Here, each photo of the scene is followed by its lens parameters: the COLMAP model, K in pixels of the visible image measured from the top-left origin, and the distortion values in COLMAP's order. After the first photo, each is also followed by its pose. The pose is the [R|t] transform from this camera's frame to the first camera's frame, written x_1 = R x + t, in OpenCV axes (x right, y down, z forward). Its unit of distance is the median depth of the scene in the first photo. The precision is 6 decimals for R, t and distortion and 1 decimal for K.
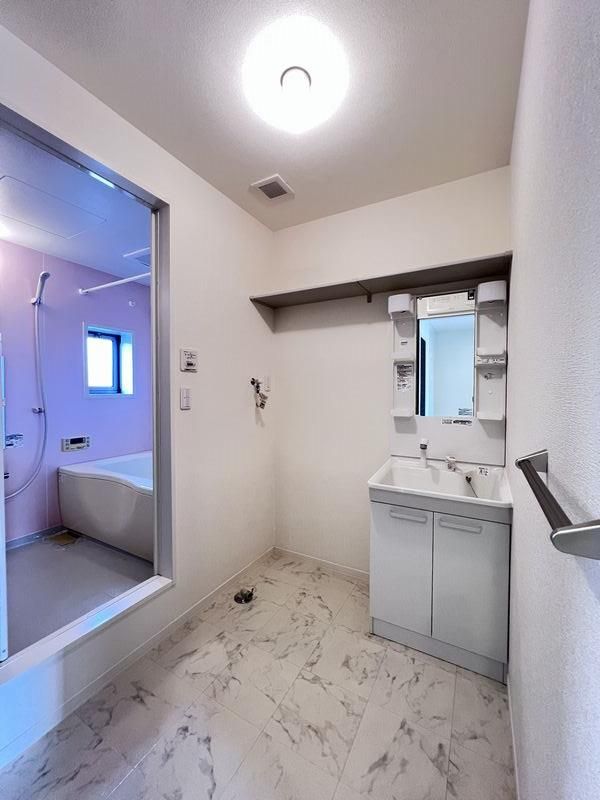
lens RADIAL K [[324.7, 0, 300.0], [0, 324.7, 400.9], [0, 0, 1]] dist [0.004355, 0.000117]
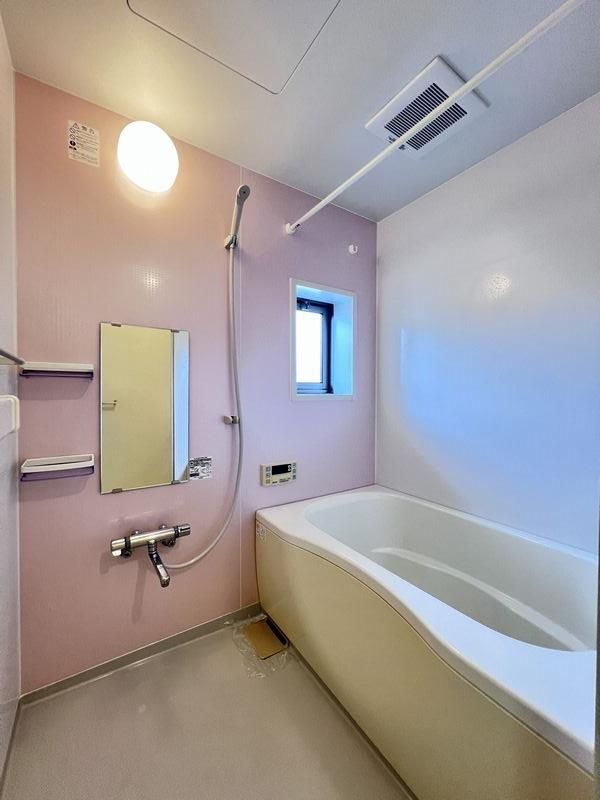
lens RADIAL K [[324.7, 0, 300.5], [0, 324.7, 397.8], [0, 0, 1]] dist [0.004355, 0.000117]
pose [[0.887990, 0.001618, -0.459859, -0.378123], [-0.010038, 0.999824, -0.015865, -0.003706], [0.459753, 0.018704, 0.887850, 0.480135]]
